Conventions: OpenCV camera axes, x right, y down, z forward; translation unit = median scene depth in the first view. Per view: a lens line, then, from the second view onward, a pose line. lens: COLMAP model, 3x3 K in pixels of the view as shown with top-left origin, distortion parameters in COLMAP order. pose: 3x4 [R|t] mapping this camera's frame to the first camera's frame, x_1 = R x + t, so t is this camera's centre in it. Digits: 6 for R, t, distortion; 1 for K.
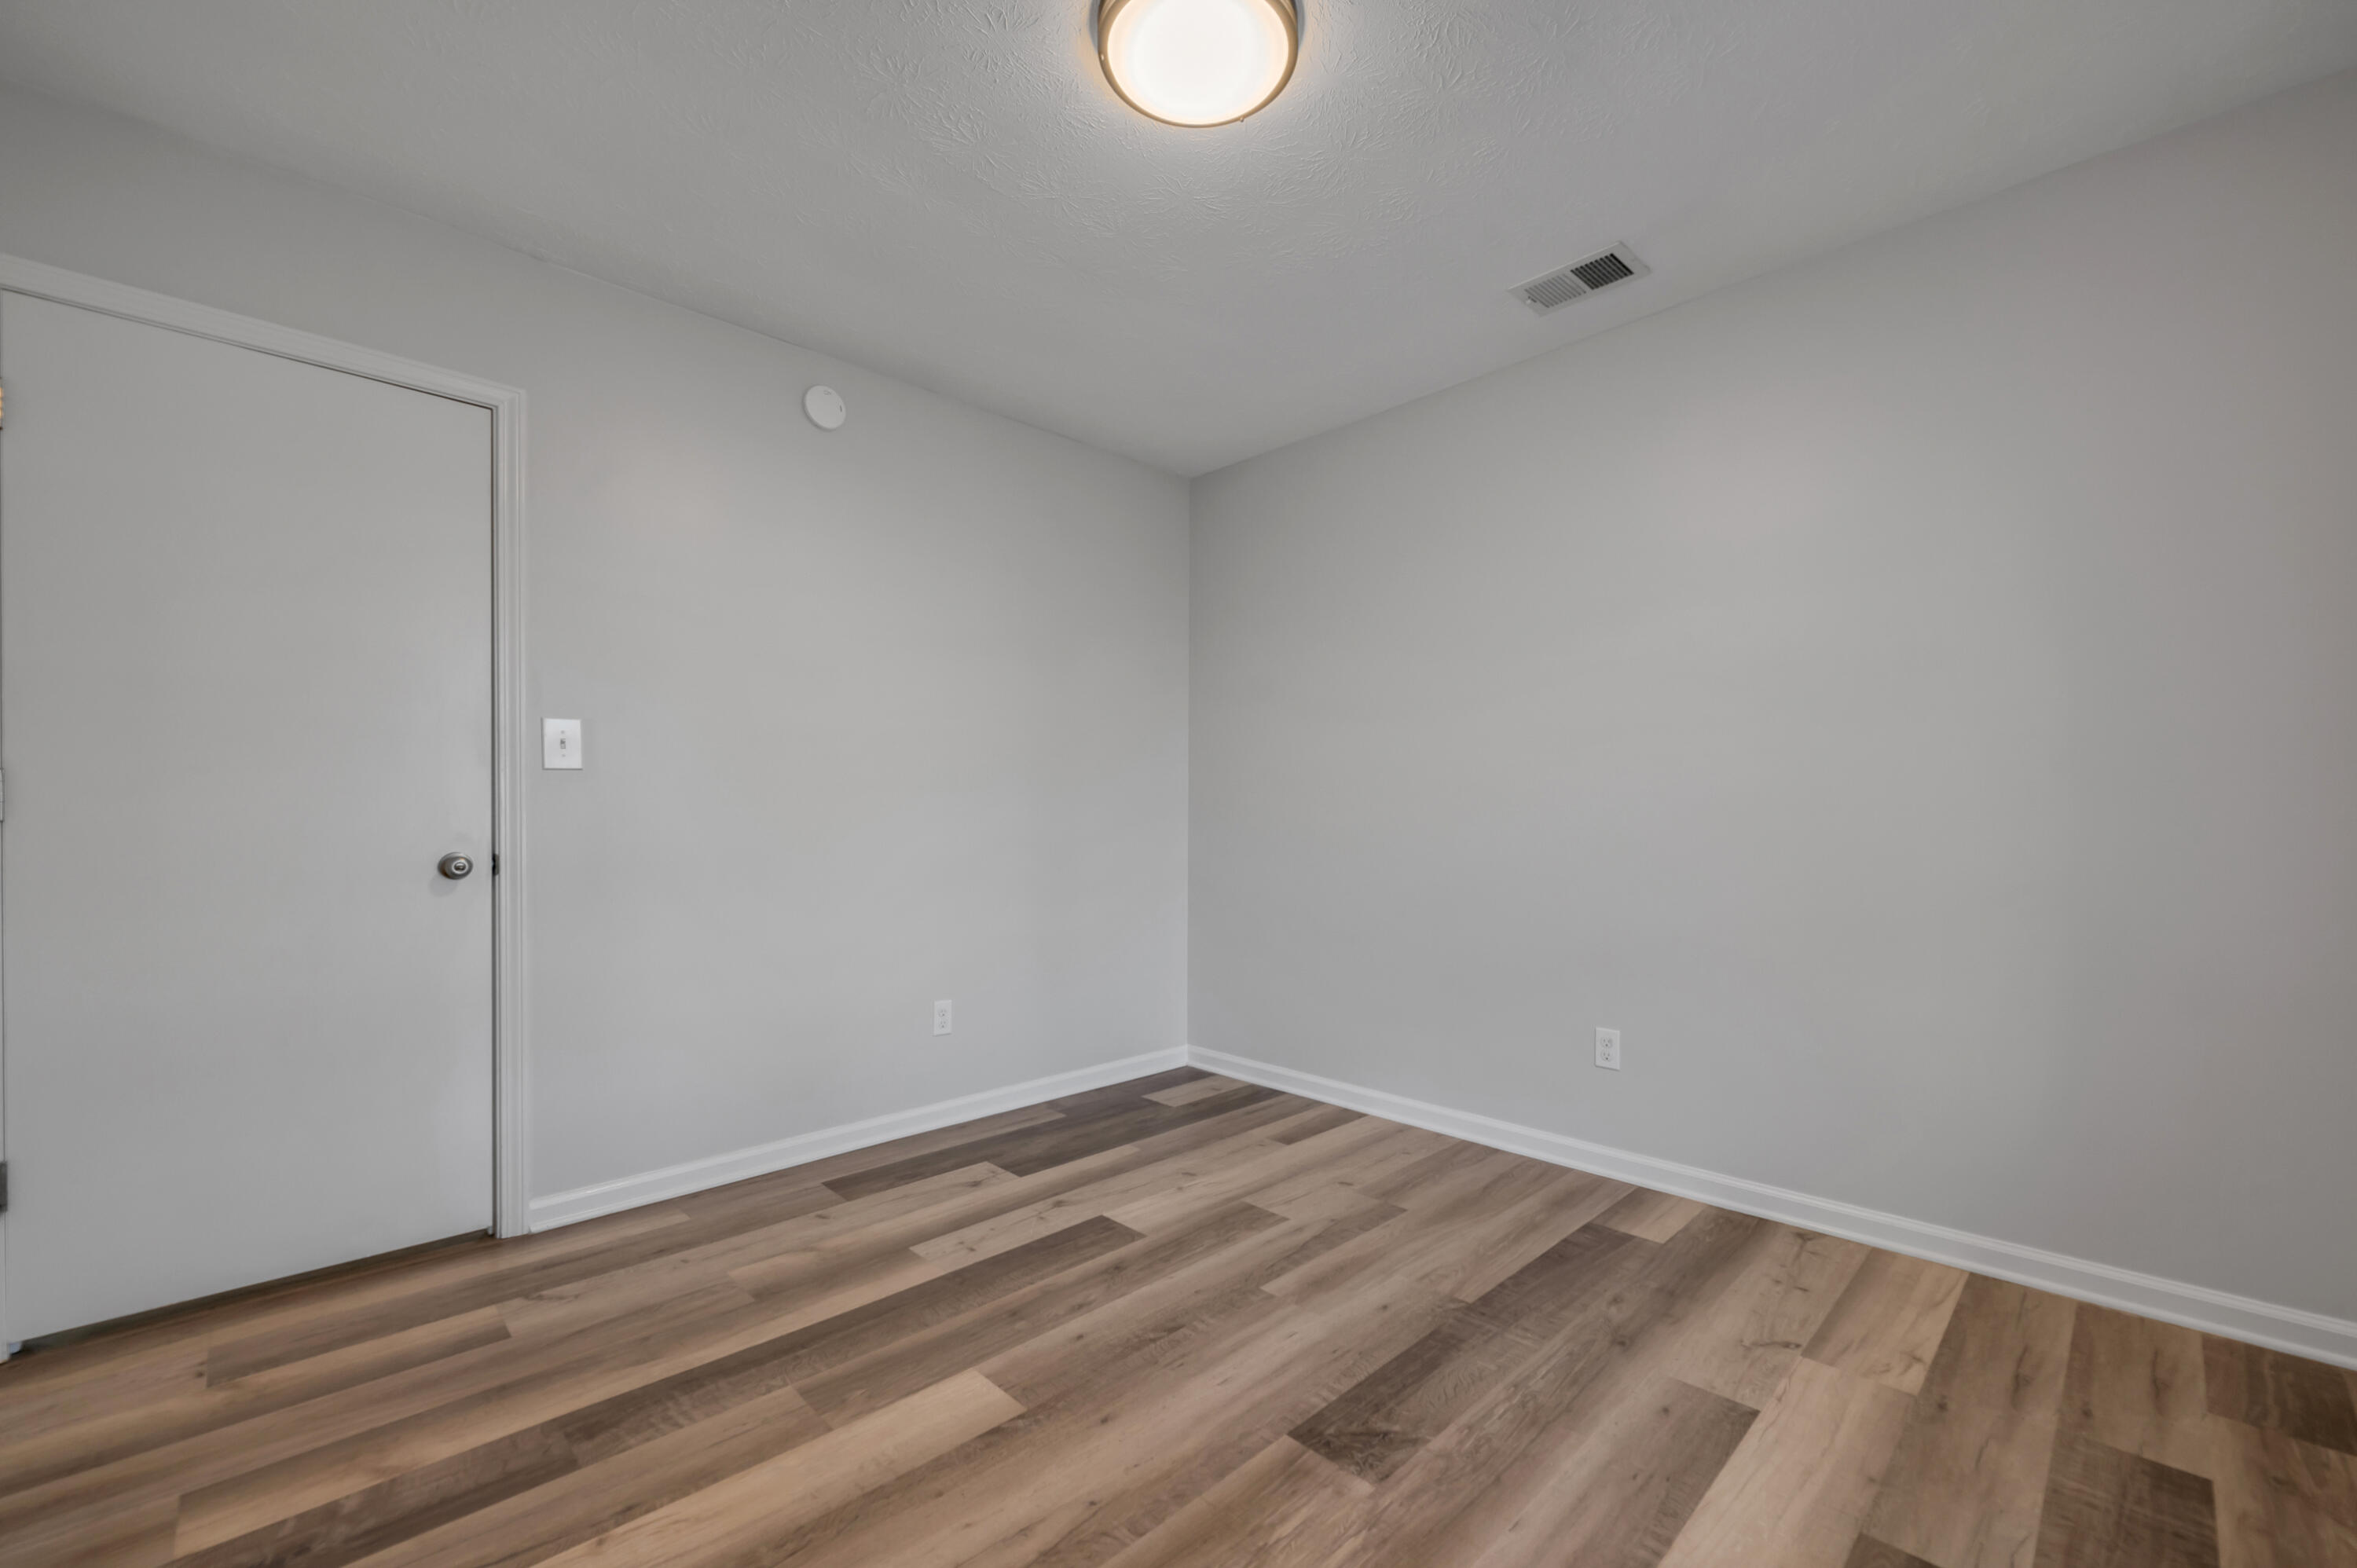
lens RADIAL K [[922.6, 0, 1192.2], [0, 922.6, 813.9], [0, 0, 1]] dist [-0.003960, 0.000607]
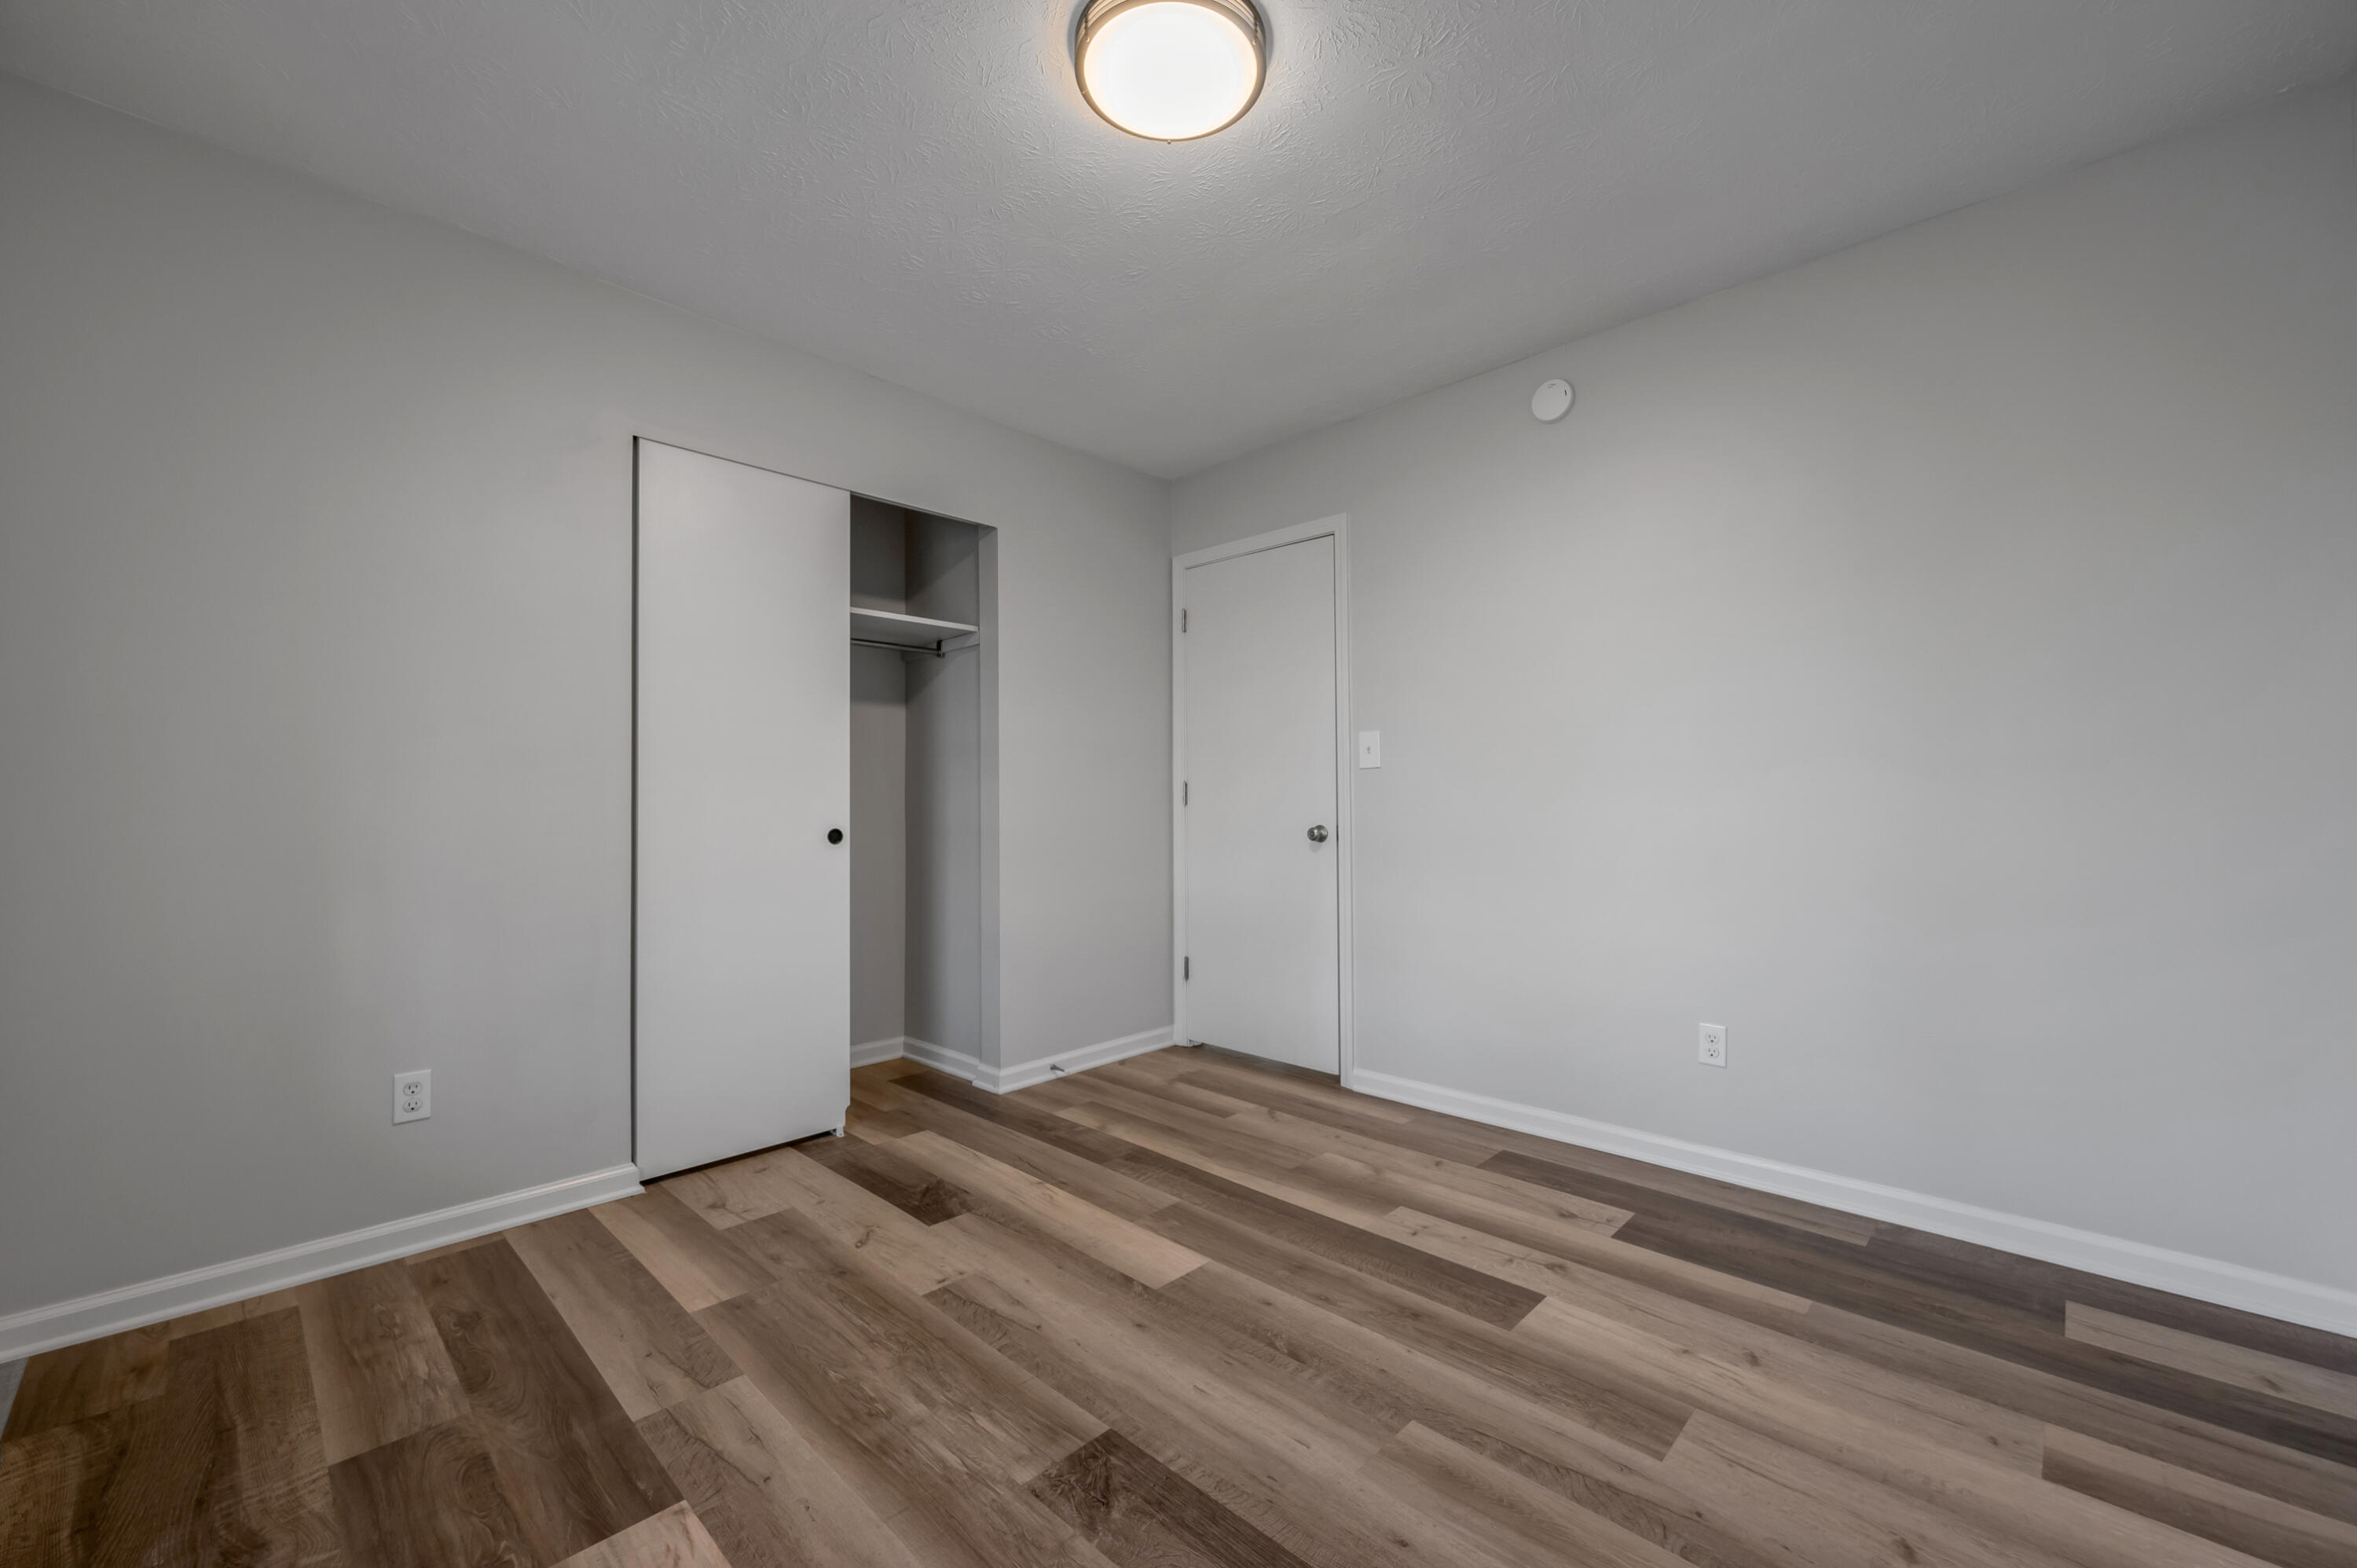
lens RADIAL K [[893.3, 0, 1174.7], [0, 893.3, 783.0], [0, 0, 1]] dist [0.000558, 0.000485]
pose [[0.061603, -0.022911, -0.997838, 0.801142], [0.007693, 0.999718, -0.022479, 0.001988], [0.998071, -0.006292, 0.061762, 0.751631]]
